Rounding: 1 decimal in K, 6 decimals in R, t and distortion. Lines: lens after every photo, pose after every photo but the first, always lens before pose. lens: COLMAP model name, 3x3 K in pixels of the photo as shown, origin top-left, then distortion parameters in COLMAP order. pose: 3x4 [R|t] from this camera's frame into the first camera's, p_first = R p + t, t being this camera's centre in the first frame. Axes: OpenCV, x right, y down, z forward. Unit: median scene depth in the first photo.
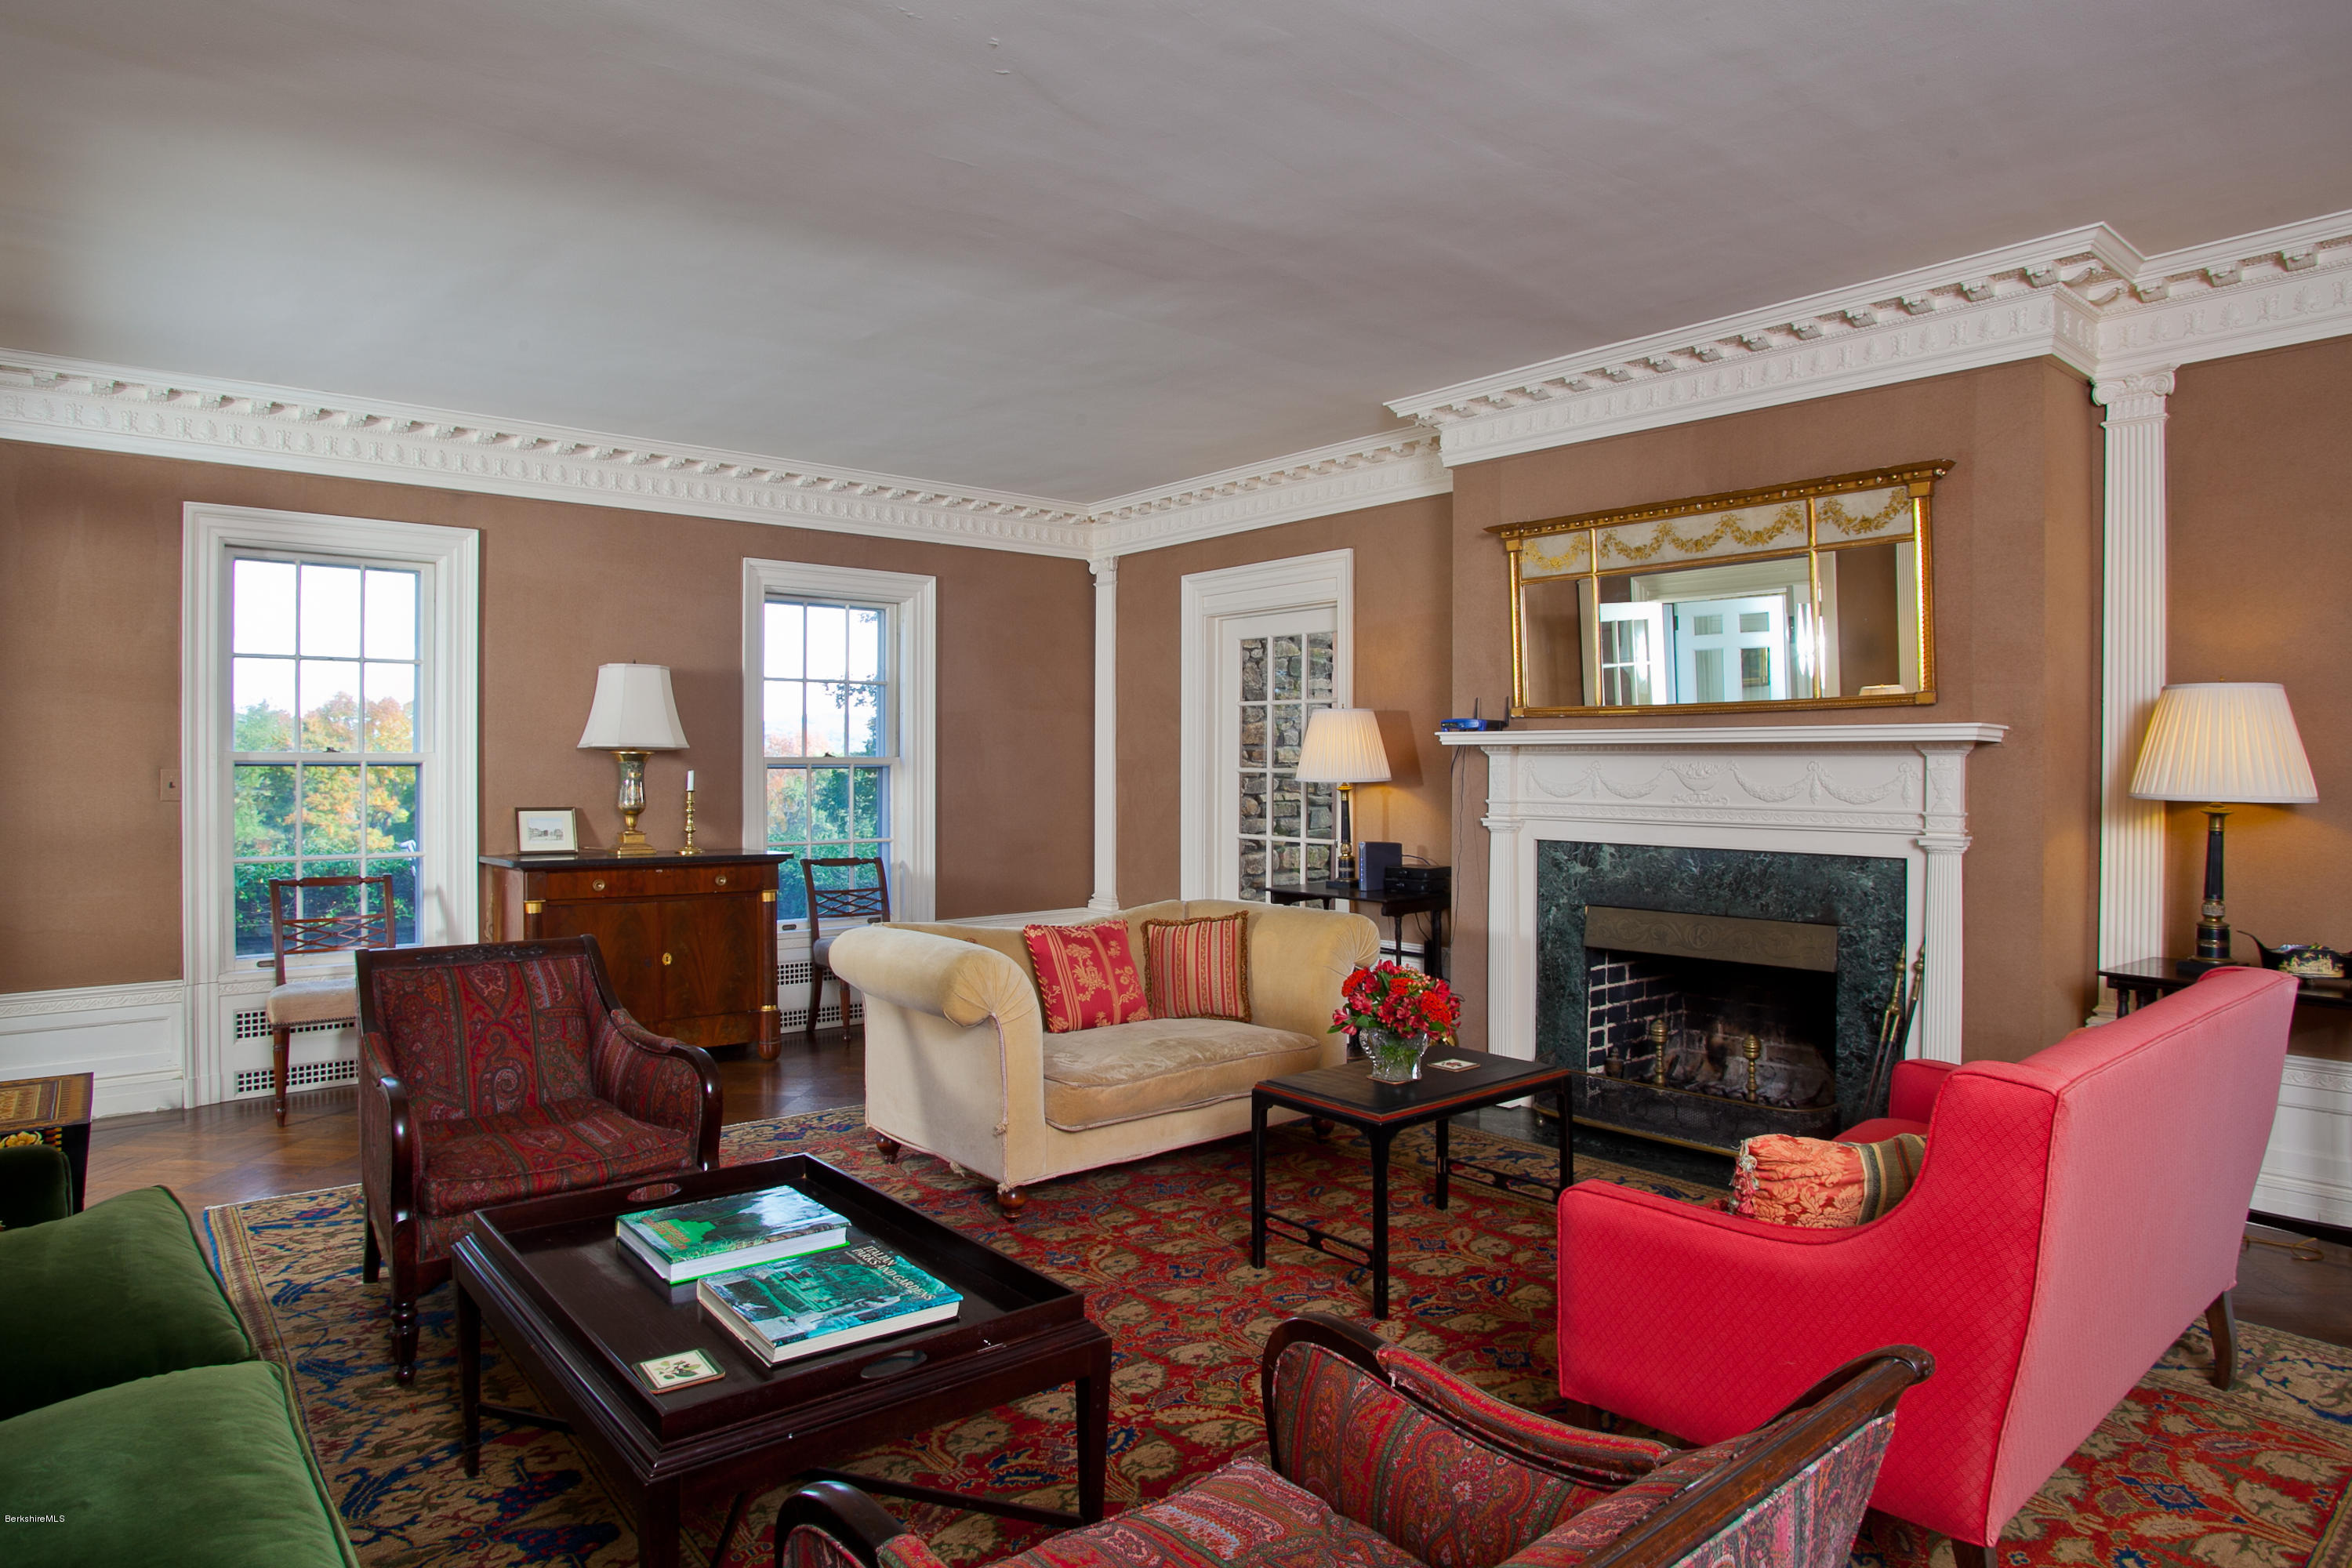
lens RADIAL K [[1399.9, 0, 1180.7], [0, 1399.9, 768.5], [0, 0, 1]] dist [-0.002595, -0.000447]
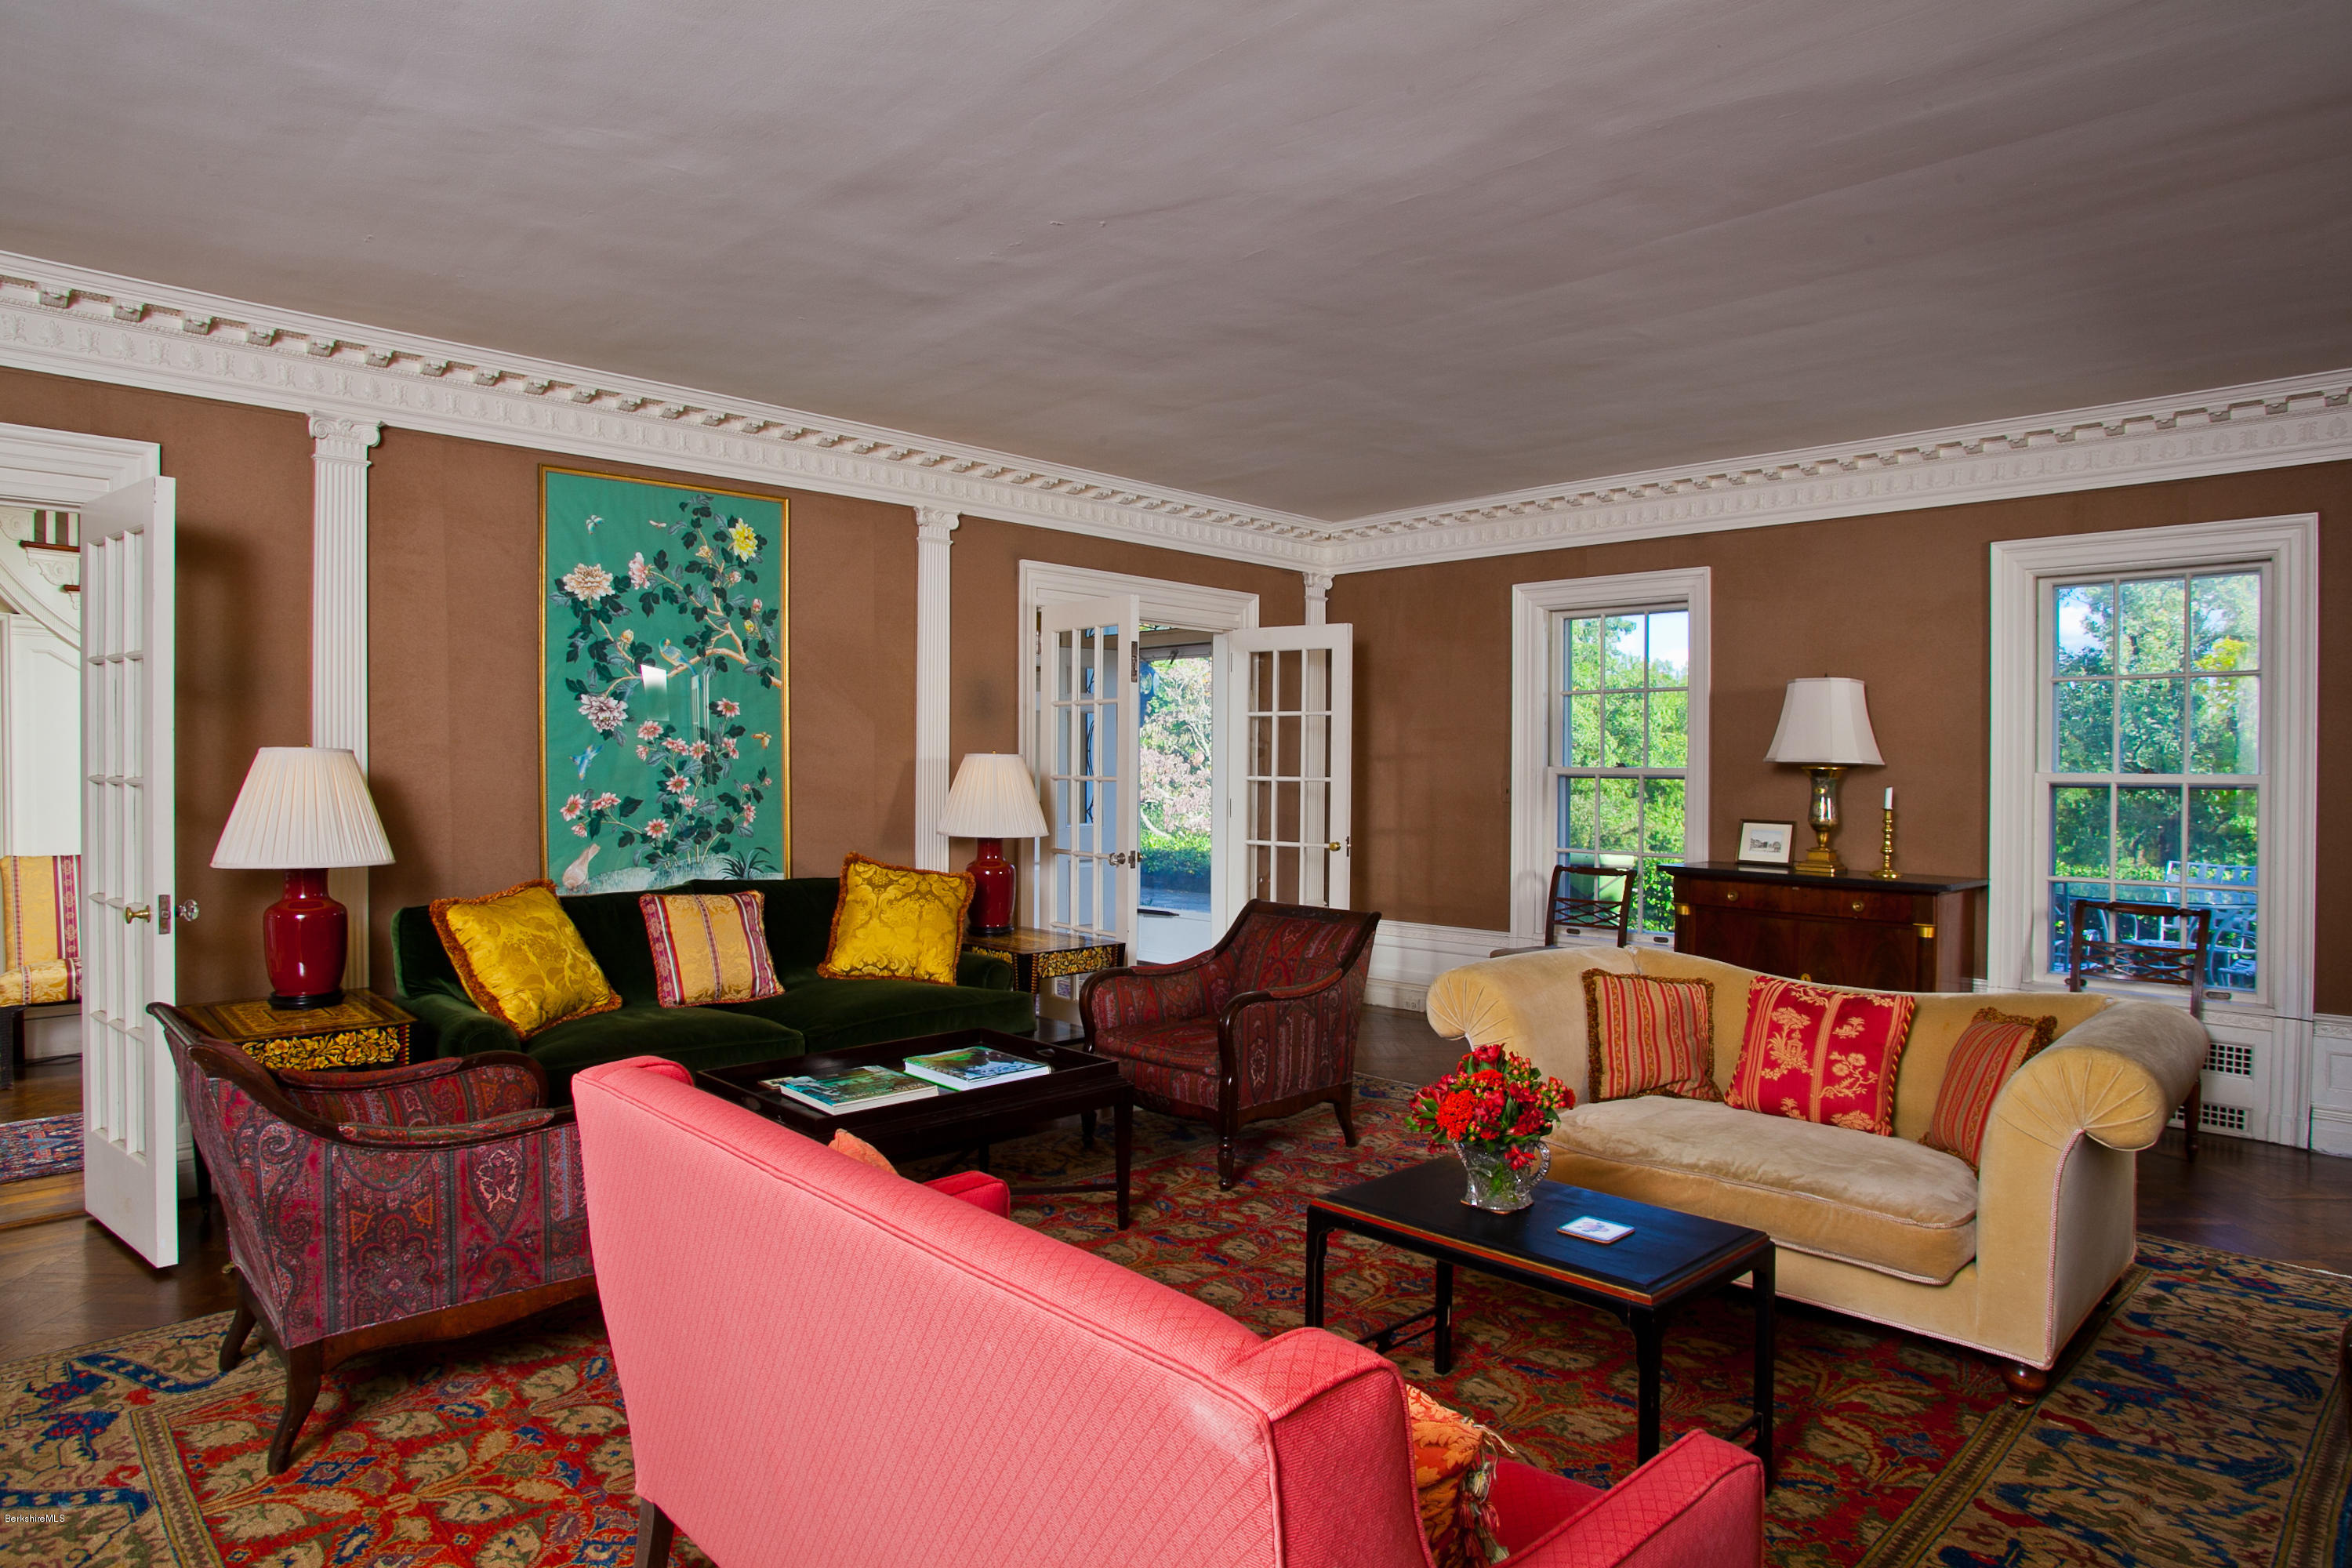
lens RADIAL K [[1399.9, 0, 1180.1], [0, 1399.9, 780.0], [0, 0, 1]] dist [-0.002595, -0.000447]
pose [[0.085409, 0.009566, -0.996300, 0.556296], [-0.020767, 0.999754, 0.007818, -0.001527], [0.996130, 0.020022, 0.085586, 0.481581]]
